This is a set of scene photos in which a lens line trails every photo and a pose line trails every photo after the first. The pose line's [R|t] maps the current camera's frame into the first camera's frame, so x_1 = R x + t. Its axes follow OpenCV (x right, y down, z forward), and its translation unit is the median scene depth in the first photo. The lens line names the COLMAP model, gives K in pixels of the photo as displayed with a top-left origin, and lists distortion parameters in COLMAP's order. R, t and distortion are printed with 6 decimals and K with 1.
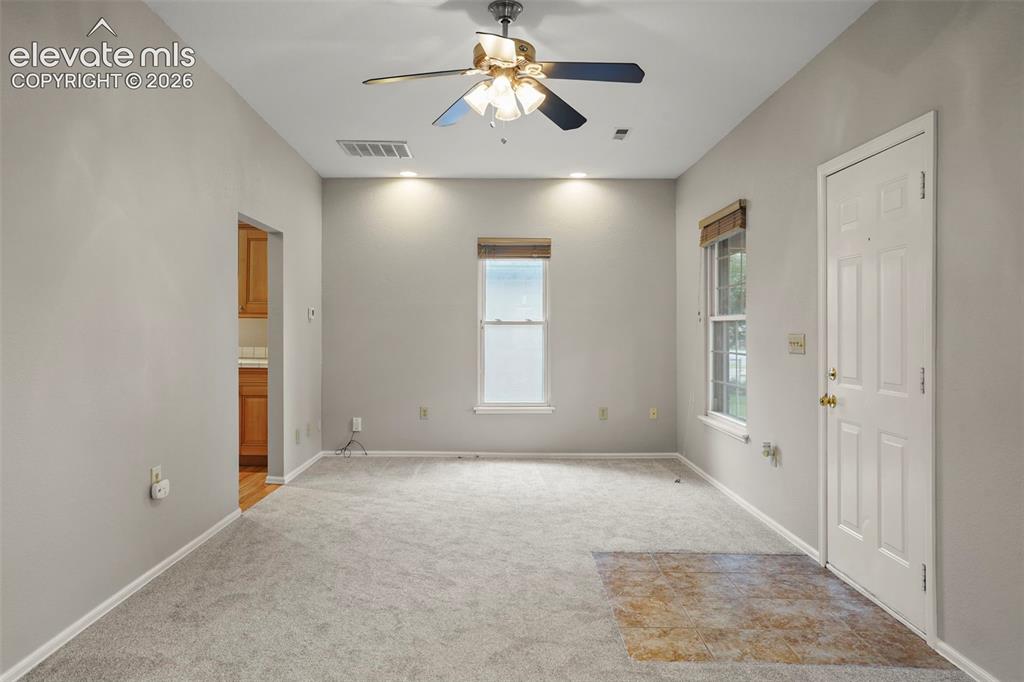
lens RADIAL K [[1021.2, 0, 512.0], [0, 1021.2, 341.0], [0, 0, 1]] dist [0.001296, 0.001159]
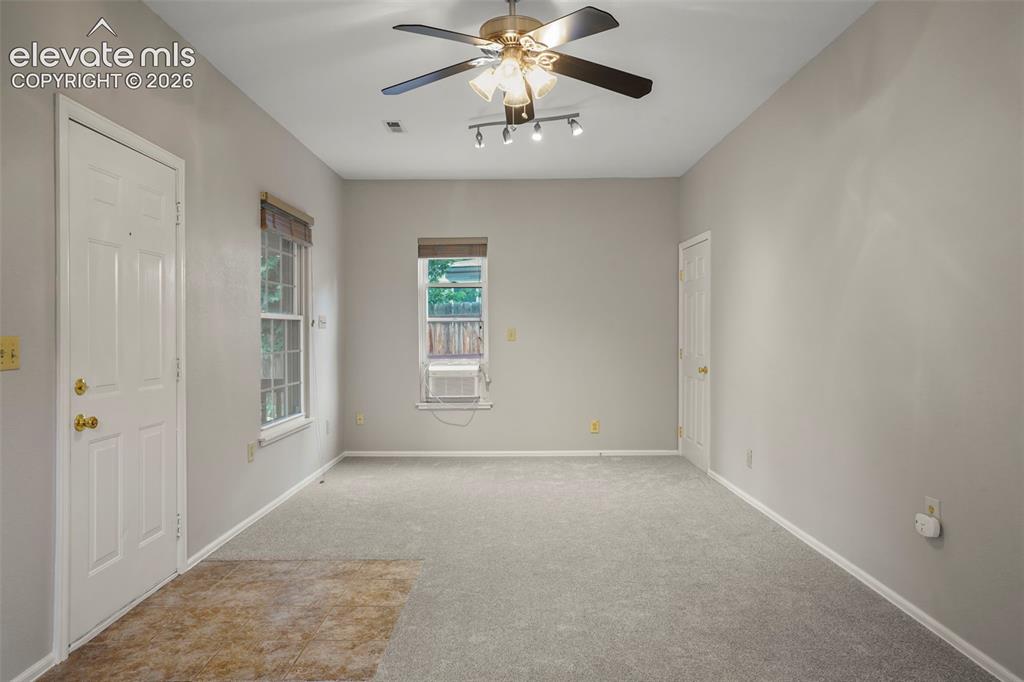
lens RADIAL K [[1021.2, 0, 512.0], [0, 1021.2, 341.0], [0, 0, 1]] dist [0.001296, 0.001159]
pose [[-0.999886, -0.001290, 0.015049, -0.022334], [-0.000917, 0.999693, 0.024780, -0.023772], [-0.015077, 0.024763, -0.999580, 1.966623]]
